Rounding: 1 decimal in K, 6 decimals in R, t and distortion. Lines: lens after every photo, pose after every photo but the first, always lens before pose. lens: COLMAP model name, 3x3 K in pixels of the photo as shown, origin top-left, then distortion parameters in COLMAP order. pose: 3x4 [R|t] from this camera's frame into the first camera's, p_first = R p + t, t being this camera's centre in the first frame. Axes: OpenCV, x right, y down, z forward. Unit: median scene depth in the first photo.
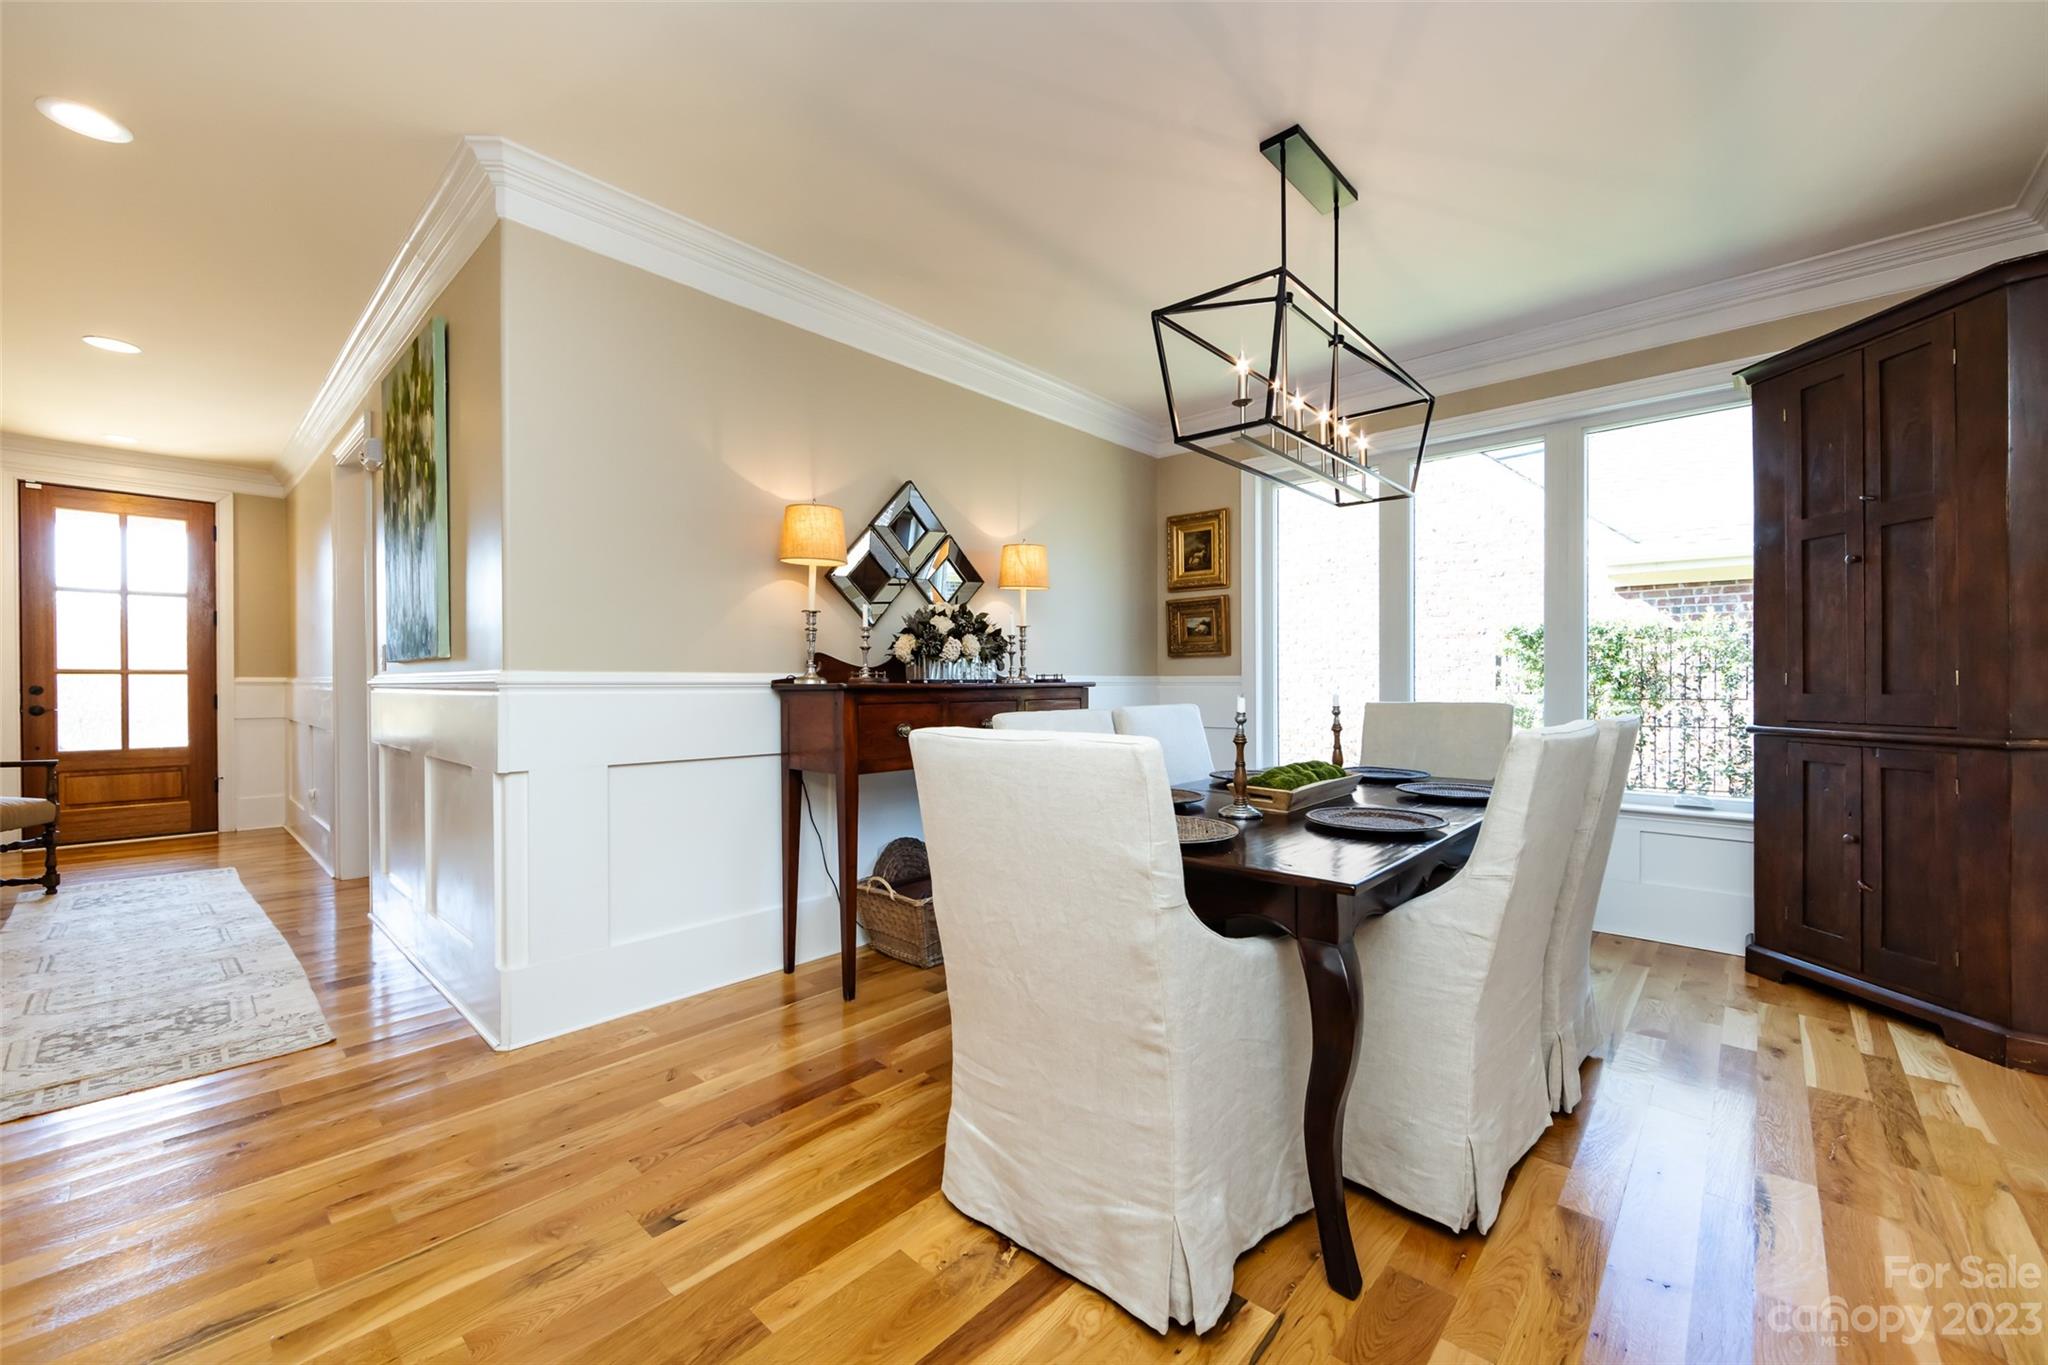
lens RADIAL K [[804.3, 0, 1020.5], [0, 804.3, 694.2], [0, 0, 1]] dist [-0.001882, -0.000148]
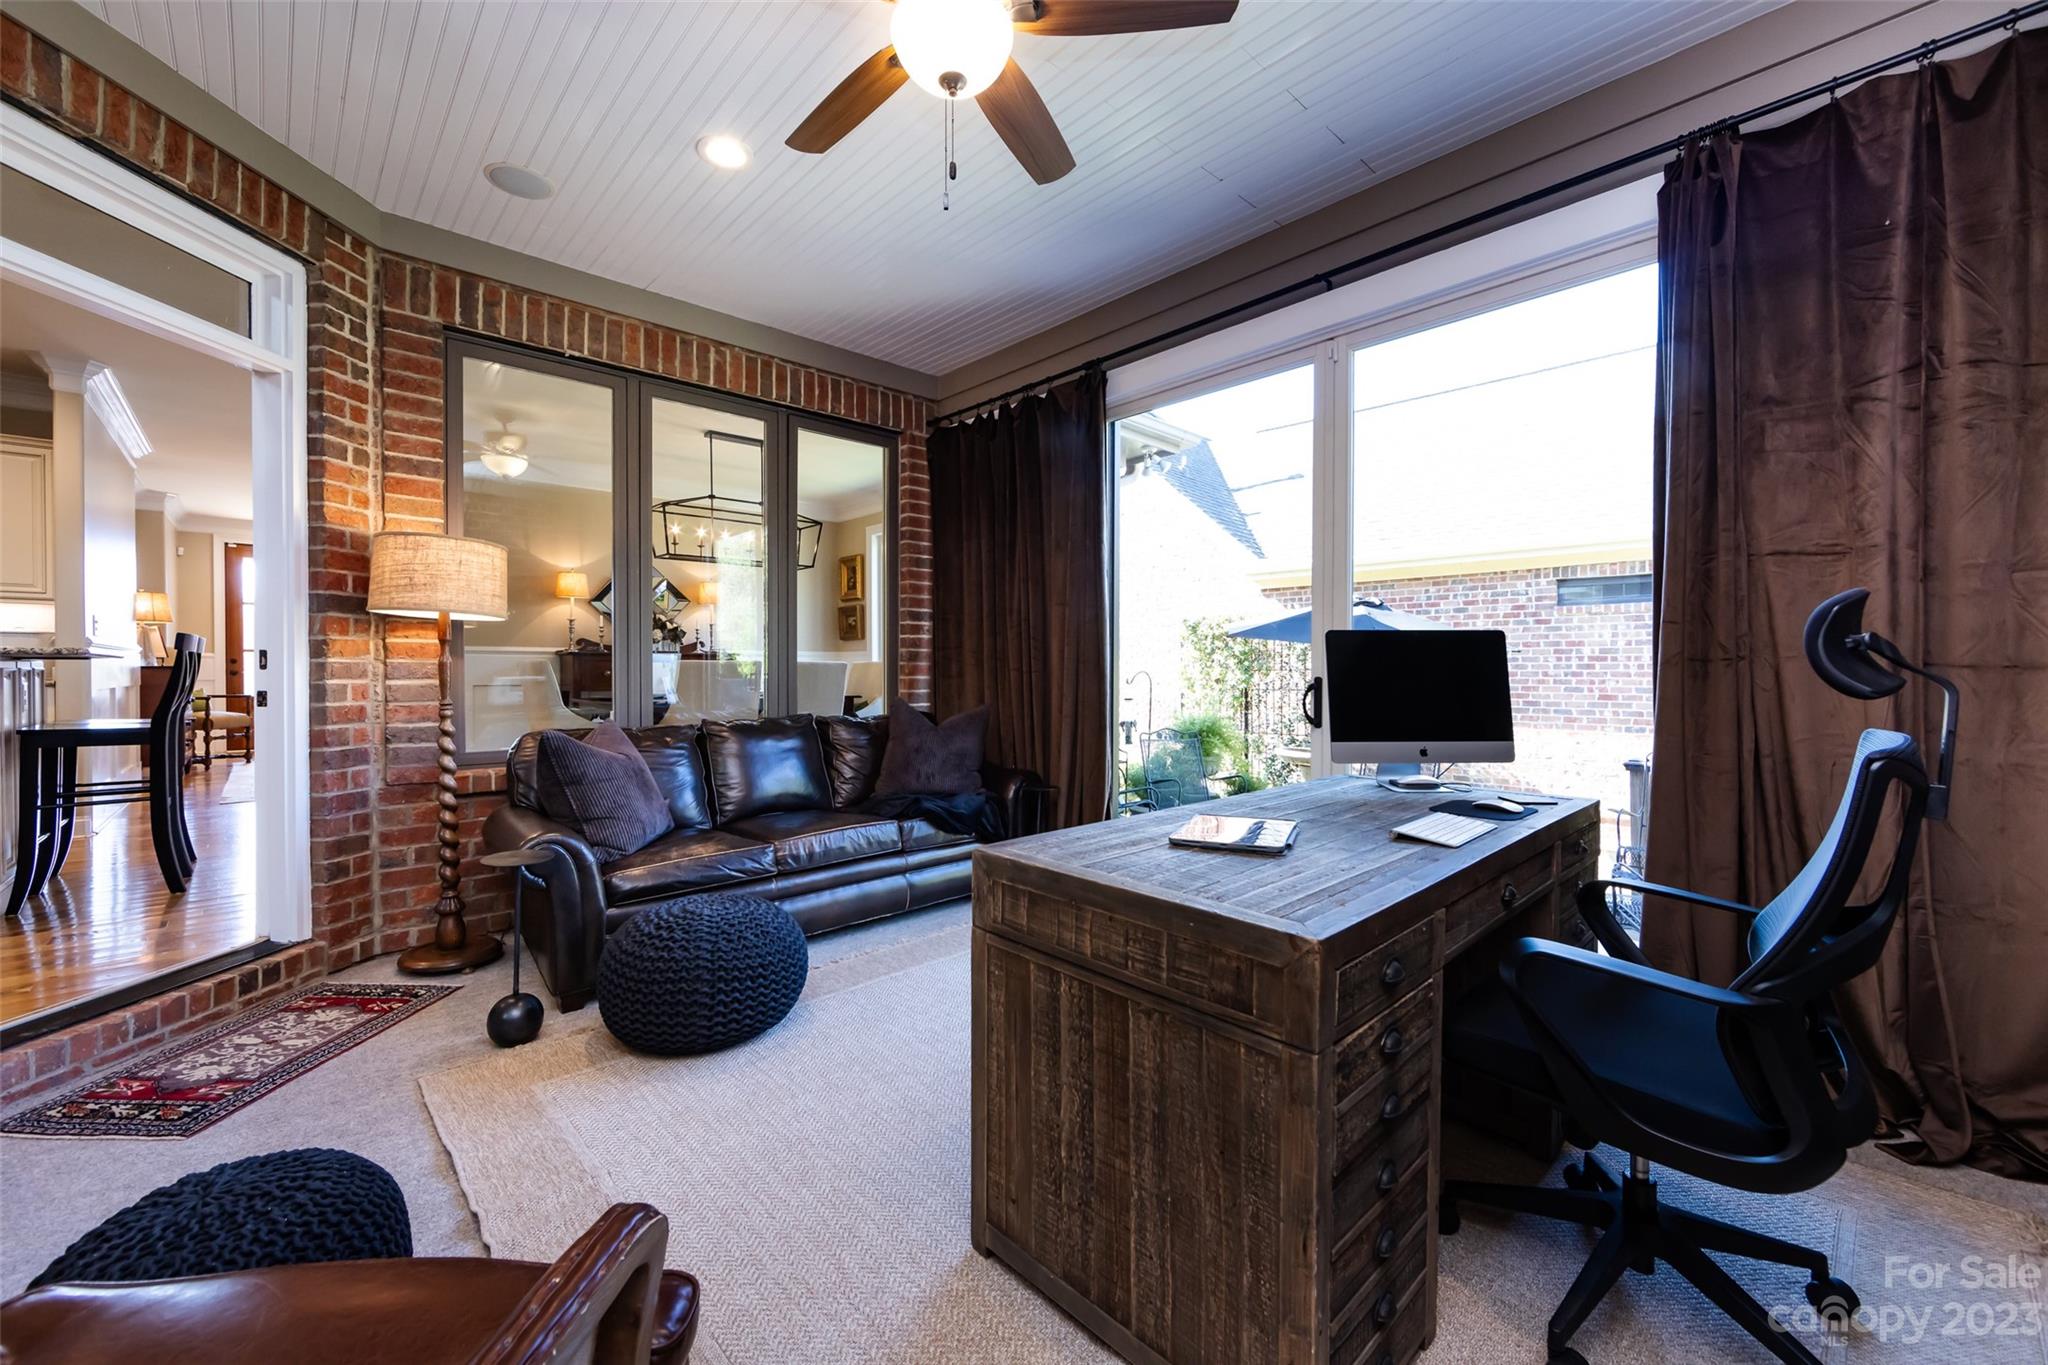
lens RADIAL K [[812.7, 0, 1011.1], [0, 812.7, 690.5], [0, 0, 1]] dist [-0.003463, -0.000361]
pose [[0.996196, 0.002217, -0.087116, 0.705579], [-0.001298, 0.999943, 0.010607, 0.041730], [0.087134, -0.010453, 0.996142, -0.696992]]
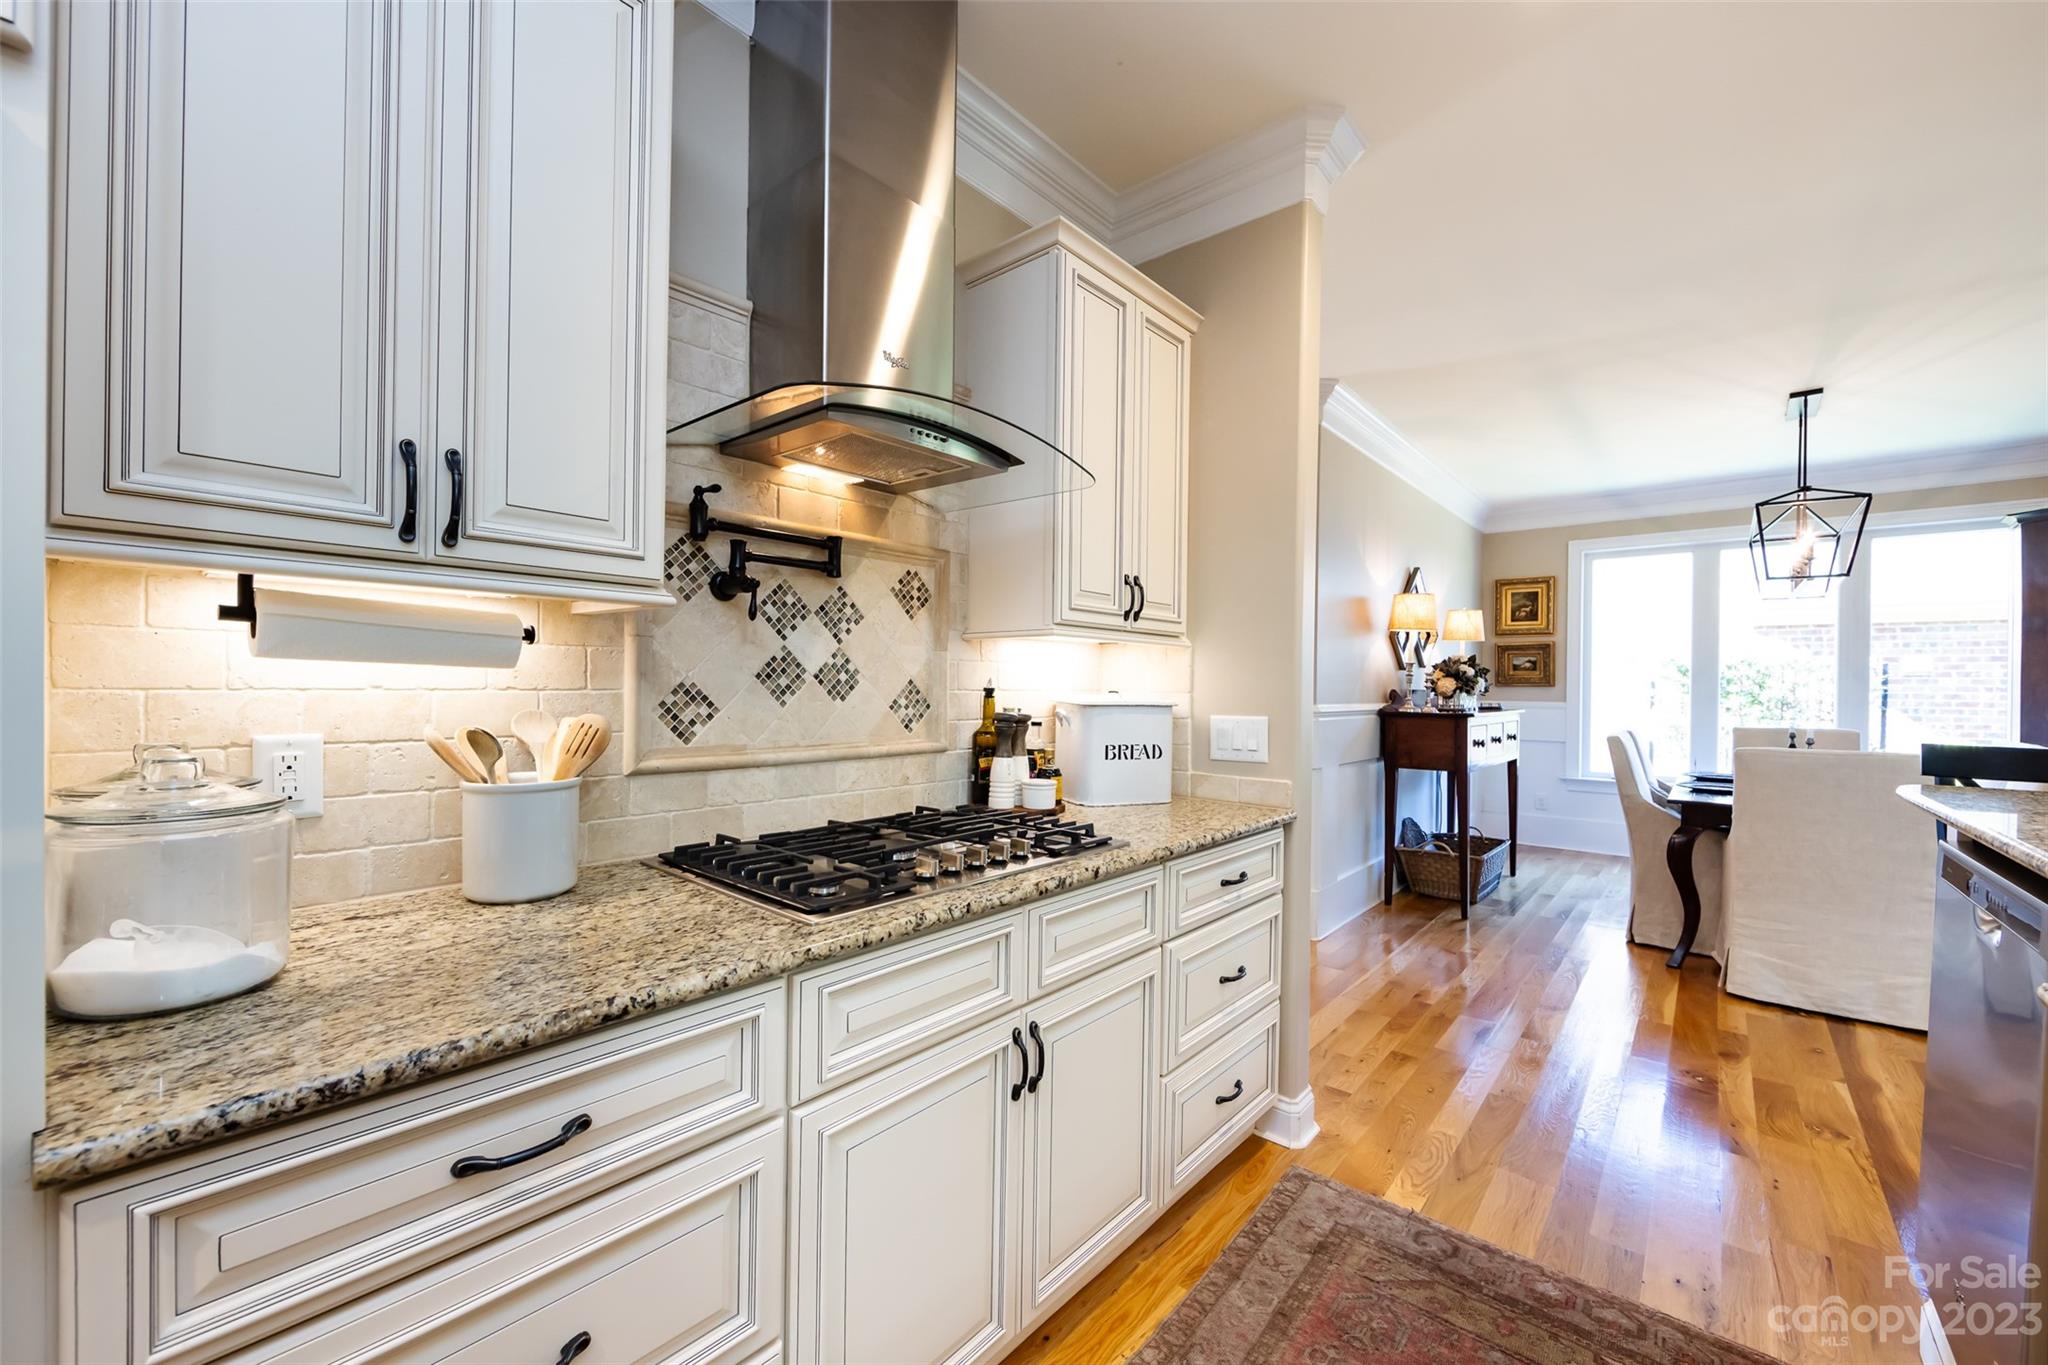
lens RADIAL K [[811.7, 0, 1030.4], [0, 811.7, 684.5], [0, 0, 1]] dist [0.000562, 0.000067]
pose [[0.999376, 0.015355, 0.031798, -0.623202], [-0.014902, 0.999785, -0.014438, -0.019077], [-0.032013, 0.013955, 0.999390, -0.298557]]
